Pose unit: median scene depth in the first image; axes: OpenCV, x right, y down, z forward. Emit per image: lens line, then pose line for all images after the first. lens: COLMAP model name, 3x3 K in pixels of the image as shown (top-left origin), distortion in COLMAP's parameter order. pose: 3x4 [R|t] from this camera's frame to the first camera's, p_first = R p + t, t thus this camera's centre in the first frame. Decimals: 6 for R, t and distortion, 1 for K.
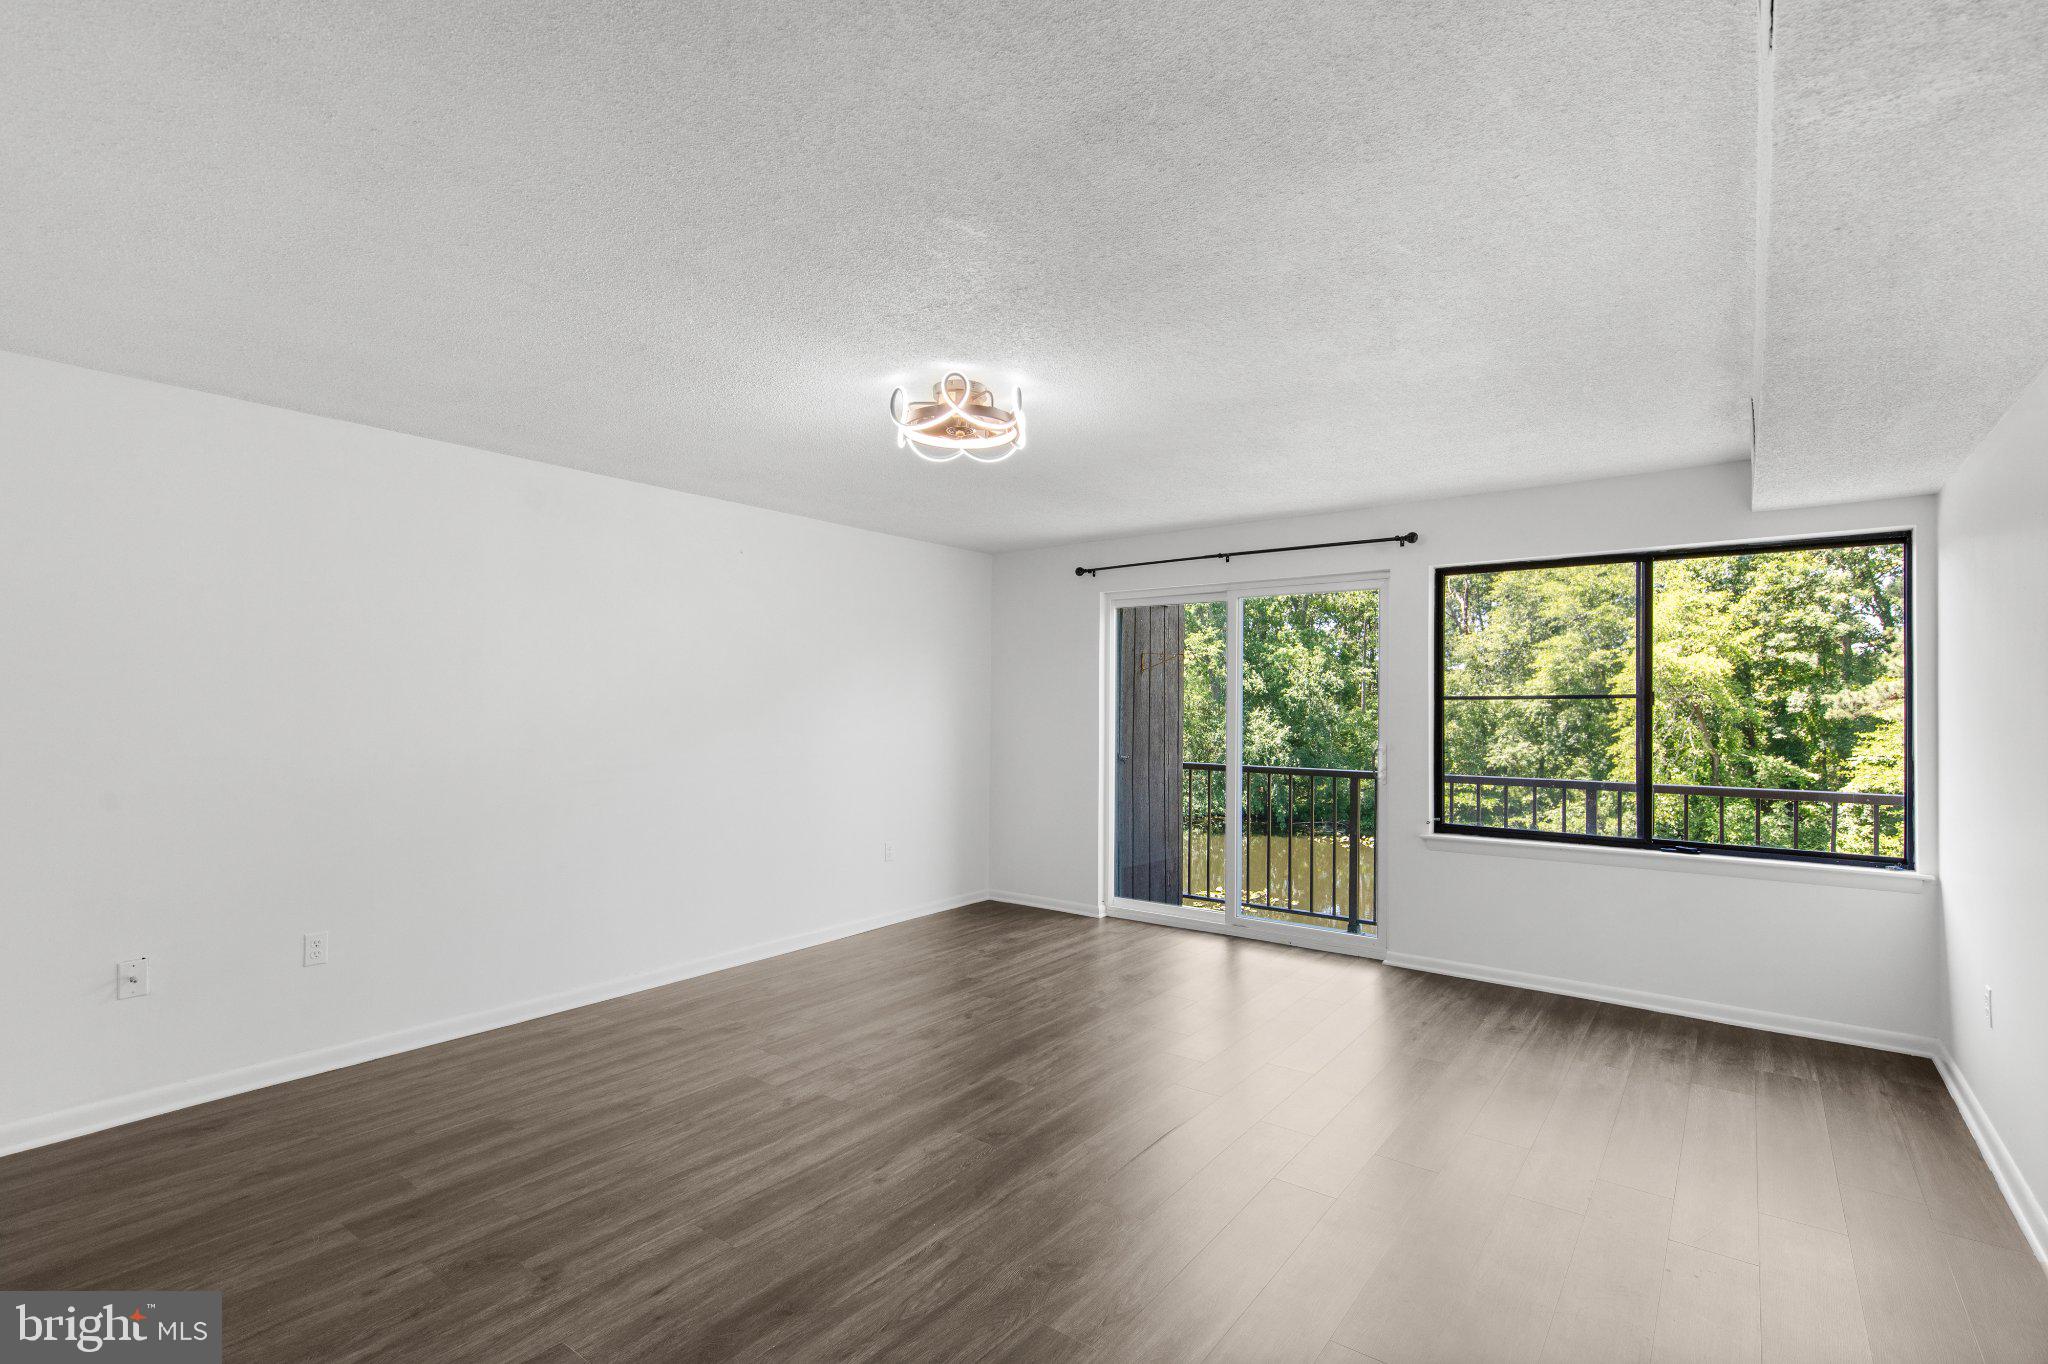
lens RADIAL K [[945.2, 0, 1027.2], [0, 945.2, 701.5], [0, 0, 1]] dist [0.007931, -0.000417]
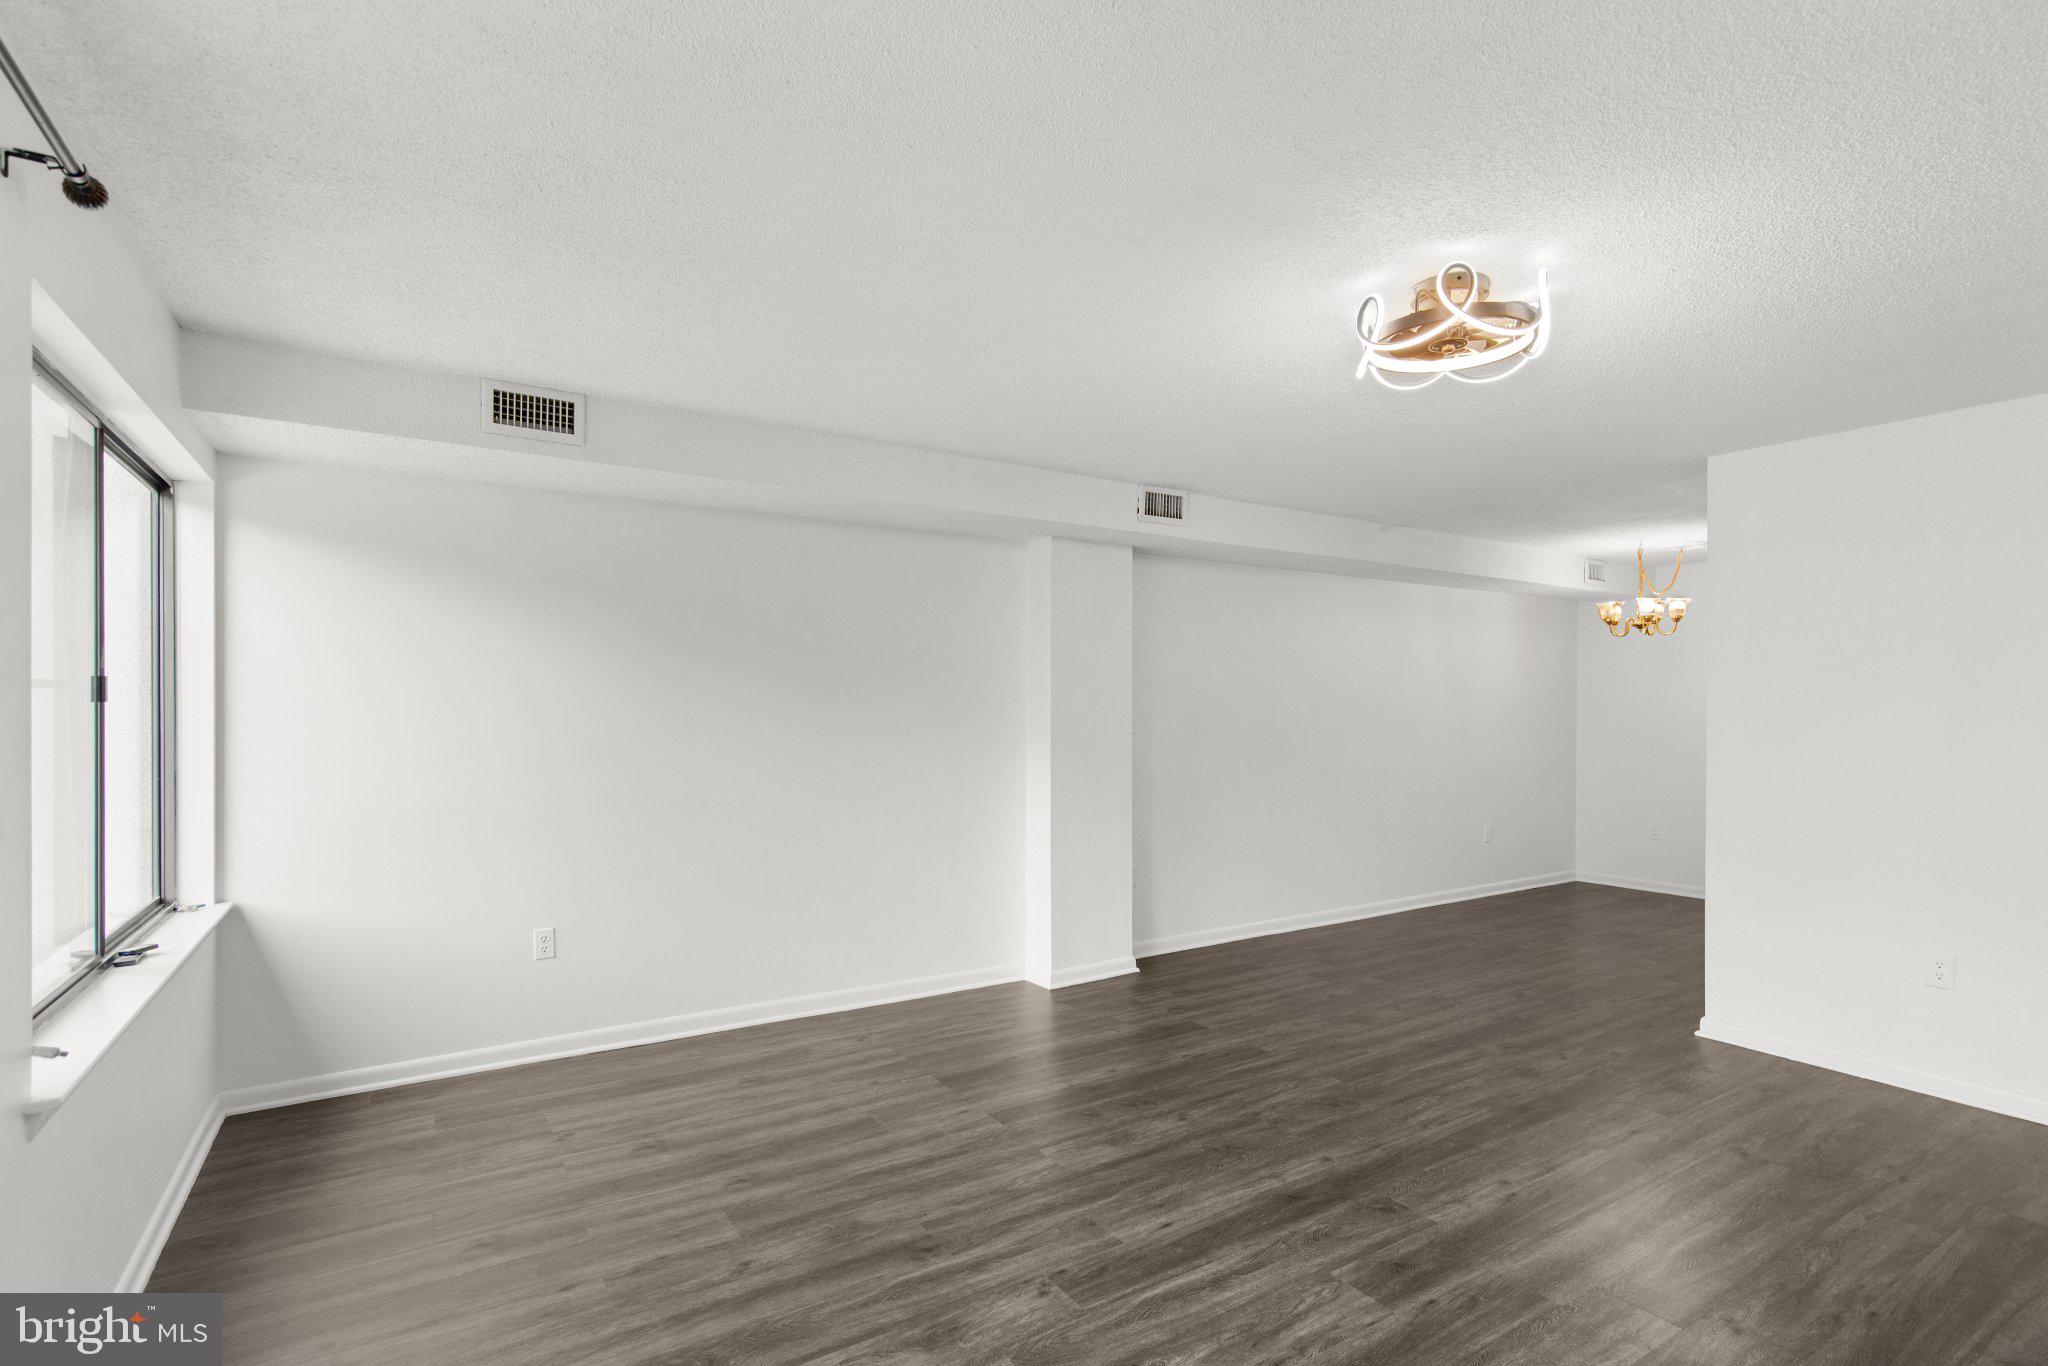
lens RADIAL K [[967.5, 0, 1028.6], [0, 967.5, 706.9], [0, 0, 1]] dist [0.006687, -0.000326]
pose [[-0.938268, -0.007586, 0.345826, -0.017153], [-0.009268, 0.999952, -0.003209, 0.002741], [-0.345785, -0.006216, -0.938293, 1.119075]]
